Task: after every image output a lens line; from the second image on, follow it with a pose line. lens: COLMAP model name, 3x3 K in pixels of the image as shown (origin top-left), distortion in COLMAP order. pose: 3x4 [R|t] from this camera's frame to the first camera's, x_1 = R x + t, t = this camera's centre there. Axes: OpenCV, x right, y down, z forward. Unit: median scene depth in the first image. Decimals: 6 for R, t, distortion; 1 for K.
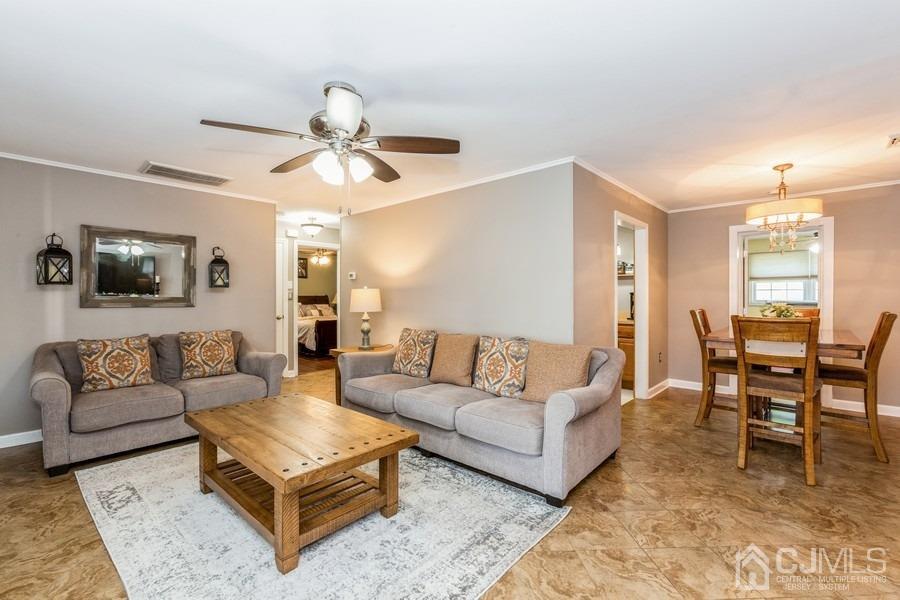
lens RADIAL K [[400.2, 0, 446.9], [0, 400.2, 295.6], [0, 0, 1]] dist [-0.003319, 0.002436]
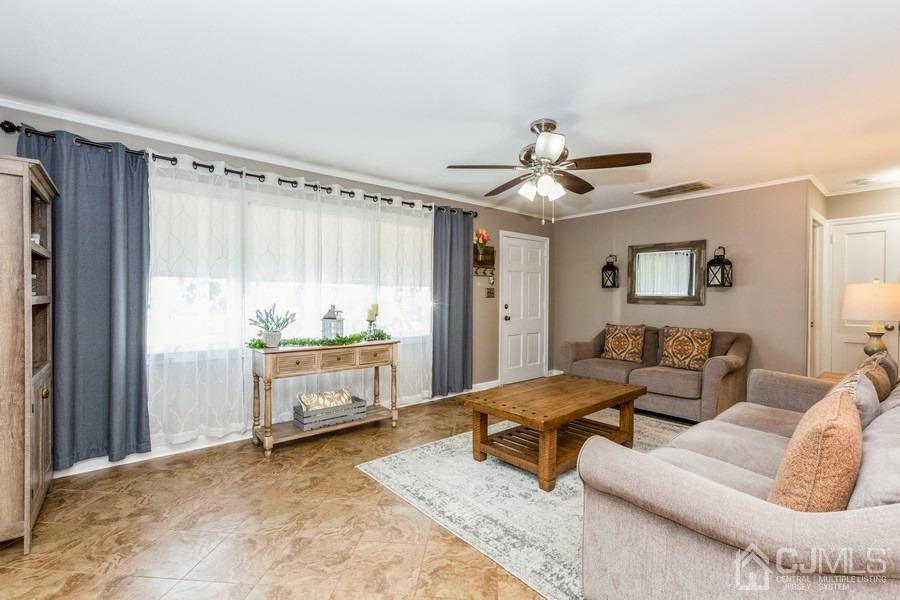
lens RADIAL K [[400.2, 0, 449.5], [0, 400.2, 303.0], [0, 0, 1]] dist [-0.003319, 0.002436]
pose [[-0.136417, 0.015450, -0.990531, 0.669962], [-0.005046, 0.999855, 0.016290, 0.008634], [0.990639, 0.007220, -0.136319, 0.596944]]
